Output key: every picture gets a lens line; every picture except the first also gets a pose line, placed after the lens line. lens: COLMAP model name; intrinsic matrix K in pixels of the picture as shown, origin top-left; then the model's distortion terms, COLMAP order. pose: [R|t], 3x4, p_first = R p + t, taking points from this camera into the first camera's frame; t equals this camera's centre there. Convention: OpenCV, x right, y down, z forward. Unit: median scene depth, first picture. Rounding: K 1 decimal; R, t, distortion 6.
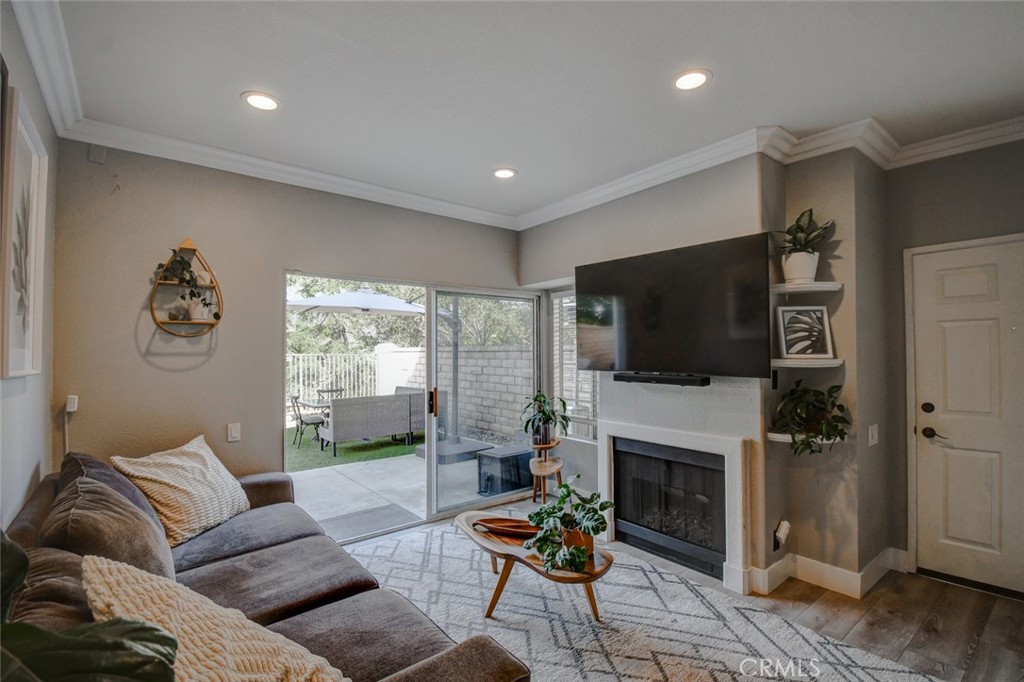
lens RADIAL K [[466.8, 0, 511.9], [0, 466.8, 346.5], [0, 0, 1]] dist [0.002078, -0.014961]
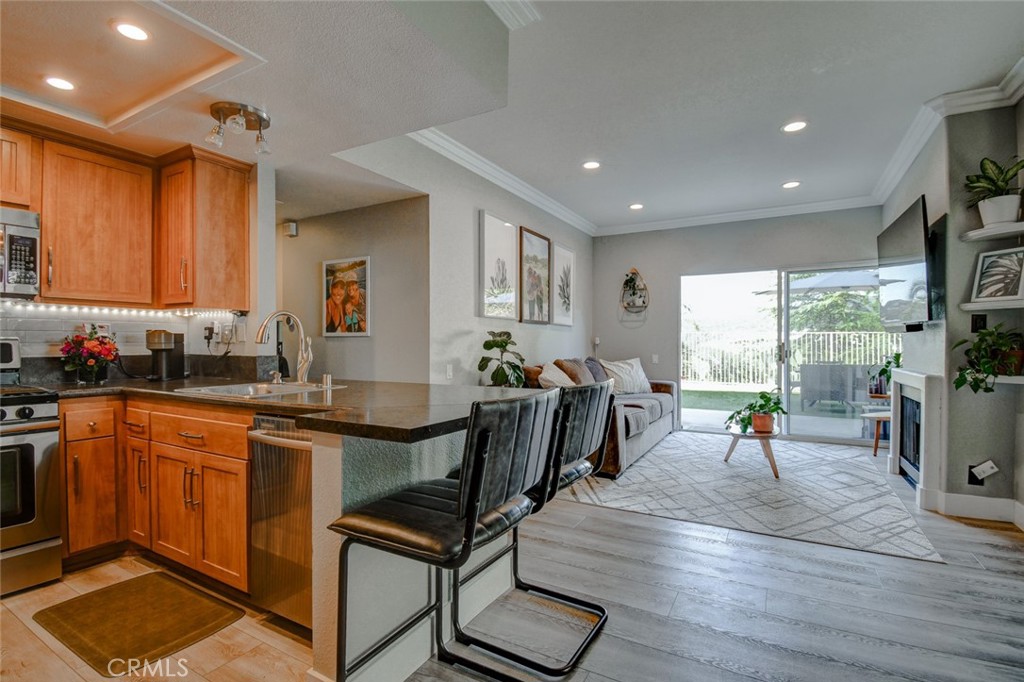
lens RADIAL K [[475.7, 0, 514.3], [0, 475.7, 345.3], [0, 0, 1]] dist [0.001931, -0.018350]
pose [[0.376004, 0.008045, -0.926583, 1.183123], [0.012400, 0.999829, 0.013713, 0.095923], [0.926535, -0.016645, 0.375840, -0.370260]]
